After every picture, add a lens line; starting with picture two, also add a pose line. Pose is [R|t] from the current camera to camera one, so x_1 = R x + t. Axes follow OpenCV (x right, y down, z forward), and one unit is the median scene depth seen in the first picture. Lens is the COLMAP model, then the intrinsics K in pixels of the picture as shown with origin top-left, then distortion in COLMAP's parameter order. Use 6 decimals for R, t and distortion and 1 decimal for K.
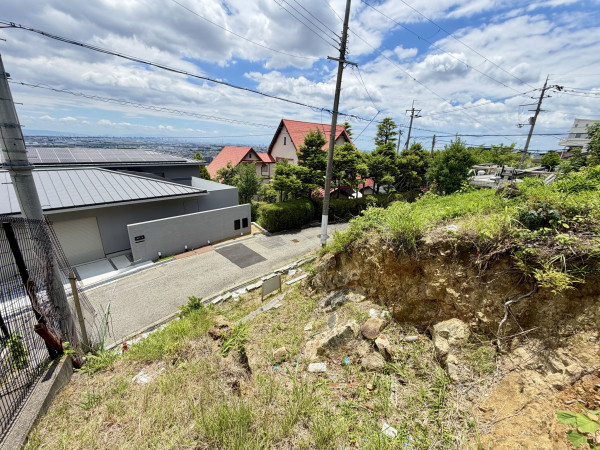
lens RADIAL K [[232.1, 0, 289.4], [0, 232.1, 222.0], [0, 0, 1]] dist [-0.000832, 0.001437]
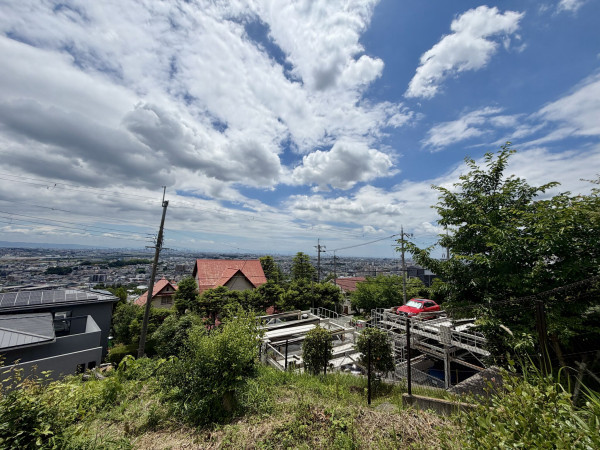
lens RADIAL K [[232.1, 0, 294.5], [0, 232.1, 219.0], [0, 0, 1]] dist [-0.000832, 0.001437]
pose [[0.999715, -0.013862, -0.019418, 0.847755], [0.003743, 0.894939, -0.446172, -0.133312], [0.023563, 0.445973, 0.894736, -0.306214]]
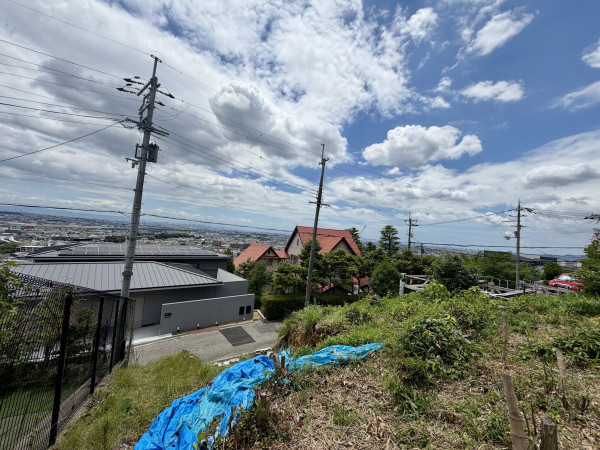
lens RADIAL K [[232.1, 0, 294.8], [0, 232.1, 219.3], [0, 0, 1]] dist [-0.000832, 0.001437]
pose [[0.990716, 0.030978, -0.132368, 0.204116], [-0.078390, 0.925688, -0.370077, -0.003723], [0.111067, 0.377018, 0.919523, -0.306200]]
